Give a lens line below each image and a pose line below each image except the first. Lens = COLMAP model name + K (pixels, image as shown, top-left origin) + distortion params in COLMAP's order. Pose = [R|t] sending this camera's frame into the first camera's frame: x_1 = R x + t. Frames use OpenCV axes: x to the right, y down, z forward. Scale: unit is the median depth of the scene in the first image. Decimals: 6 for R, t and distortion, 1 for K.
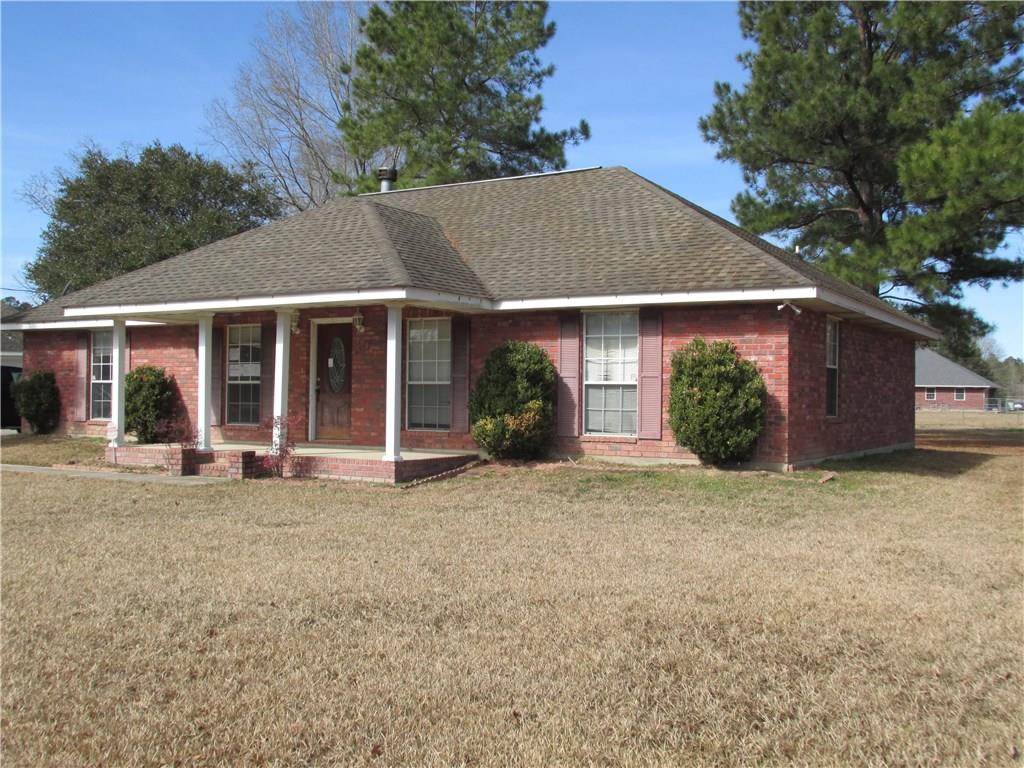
lens RADIAL K [[1068.1, 0, 512.0], [0, 1068.1, 384.0], [0, 0, 1]] dist [-0.139296, -0.012780]
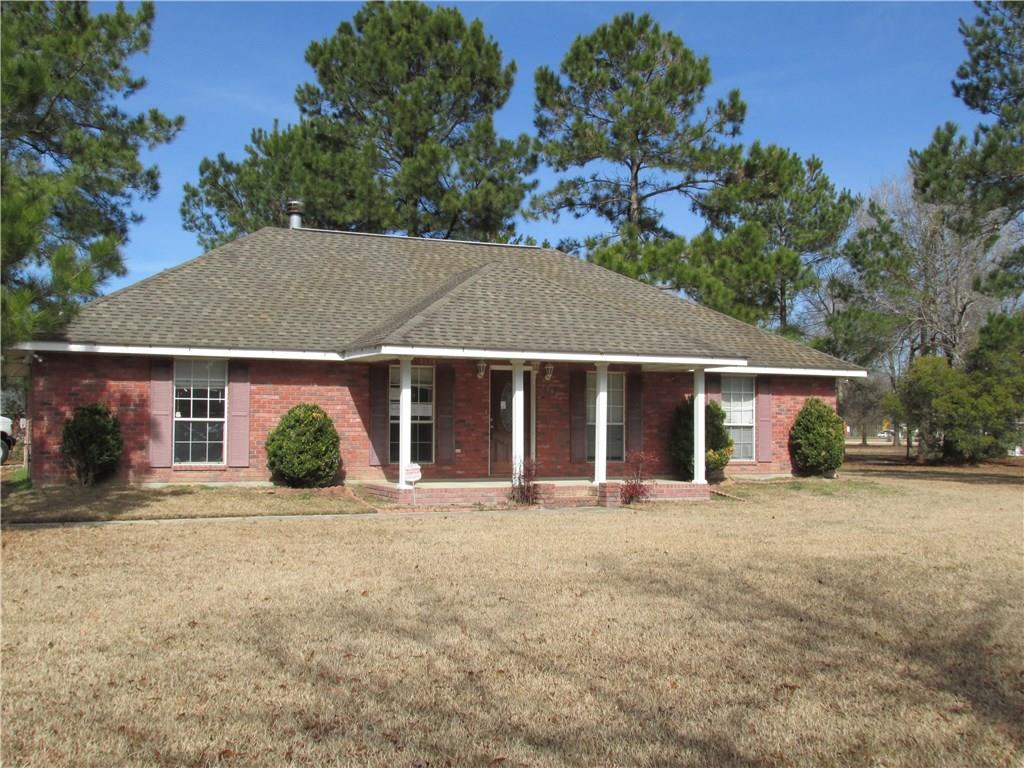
lens RADIAL K [[1109.7, 0, 512.0], [0, 1109.7, 384.0], [0, 0, 1]] dist [-0.002966, 0.000471]
pose [[0.574007, 0.027419, 0.818391, -1.309875], [-0.010837, 0.999606, -0.025890, -0.014054], [-0.818779, 0.005992, 0.574078, 0.362097]]
